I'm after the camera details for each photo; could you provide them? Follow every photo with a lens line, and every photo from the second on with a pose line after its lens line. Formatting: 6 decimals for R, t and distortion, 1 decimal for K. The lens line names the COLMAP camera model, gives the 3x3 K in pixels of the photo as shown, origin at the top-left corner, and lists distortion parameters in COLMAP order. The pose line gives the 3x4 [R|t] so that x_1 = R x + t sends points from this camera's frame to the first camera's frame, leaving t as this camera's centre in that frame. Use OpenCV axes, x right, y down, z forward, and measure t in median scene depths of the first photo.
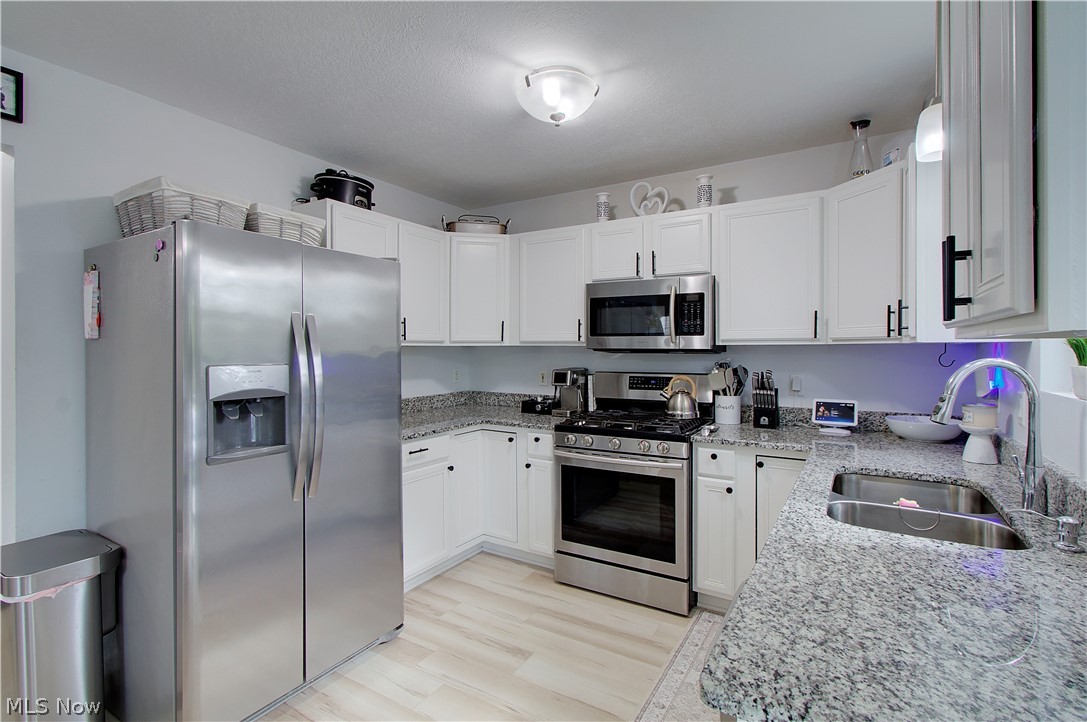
lens RADIAL K [[525.7, 0, 541.9], [0, 525.7, 357.8], [0, 0, 1]] dist [-0.001519, 0.000162]
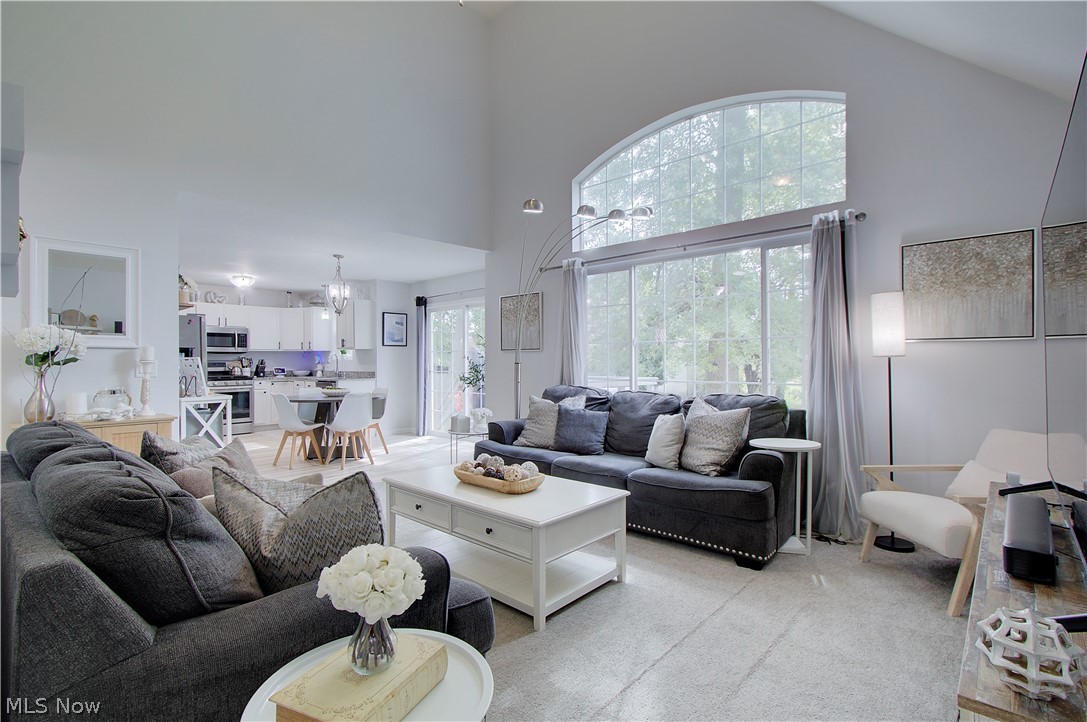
lens RADIAL K [[507.9, 0, 543.3], [0, 507.9, 363.8], [0, 0, 1]] dist [0.001642, 0.000139]
pose [[0.195395, -0.003229, 0.980719, -2.284229], [0.023807, 0.999716, -0.001452, 0.098228], [-0.980436, 0.023632, 0.195416, -1.298145]]
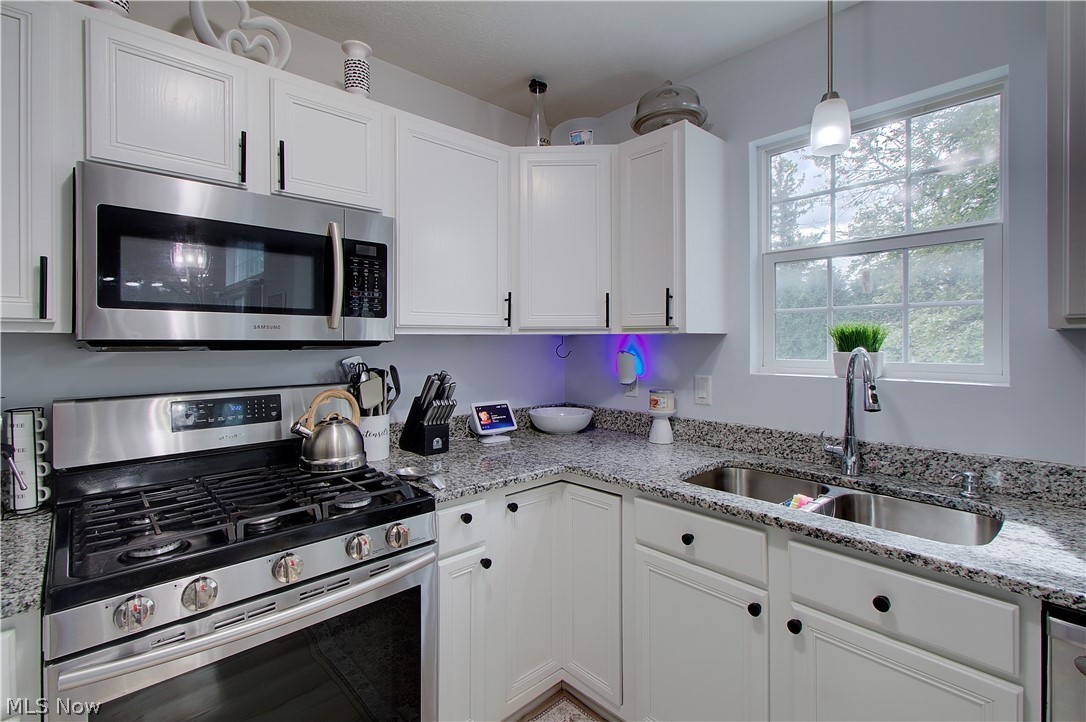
lens RADIAL K [[501.7, 0, 544.1], [0, 501.7, 346.7], [0, 0, 1]] dist [0.014212, -0.000320]
pose [[0.265476, -0.008812, 0.964077, -0.183686], [0.019114, 0.999810, 0.003875, -0.009342], [-0.963928, 0.017399, 0.265594, 0.678984]]
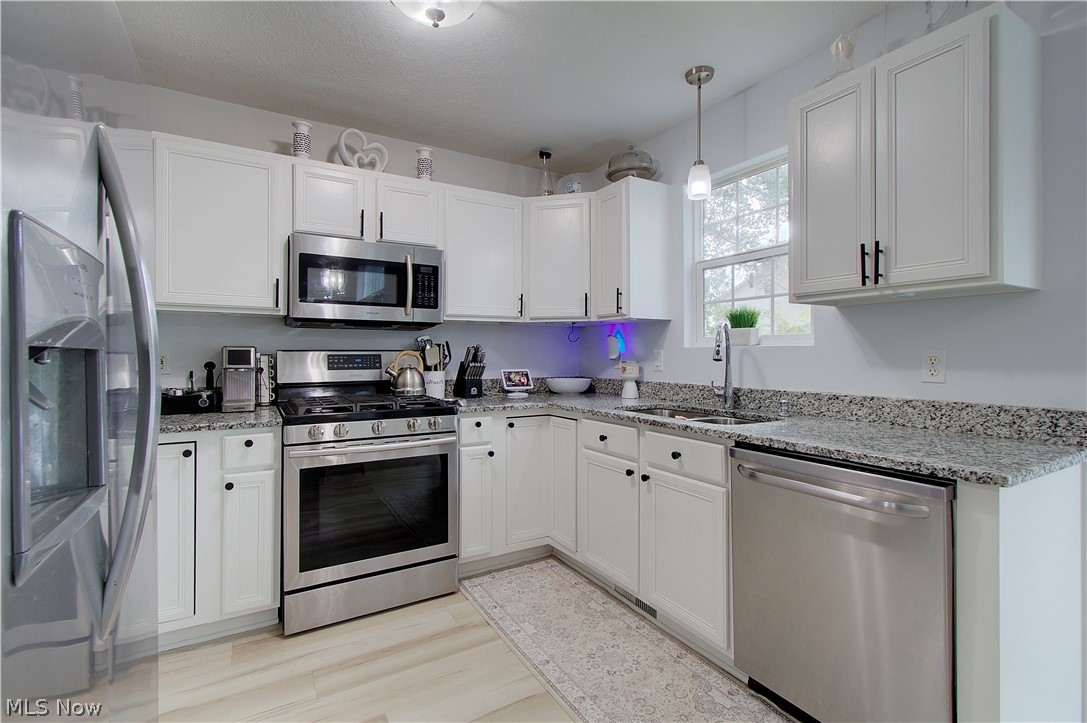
lens RADIAL K [[503.9, 0, 540.5], [0, 503.9, 354.8], [0, 0, 1]] dist [0.008795, 0.000378]
pose [[0.466432, 0.002083, 0.884555, -0.443144], [0.014723, 0.999840, -0.010118, 0.056102], [-0.884434, 0.017743, 0.466327, 0.382090]]
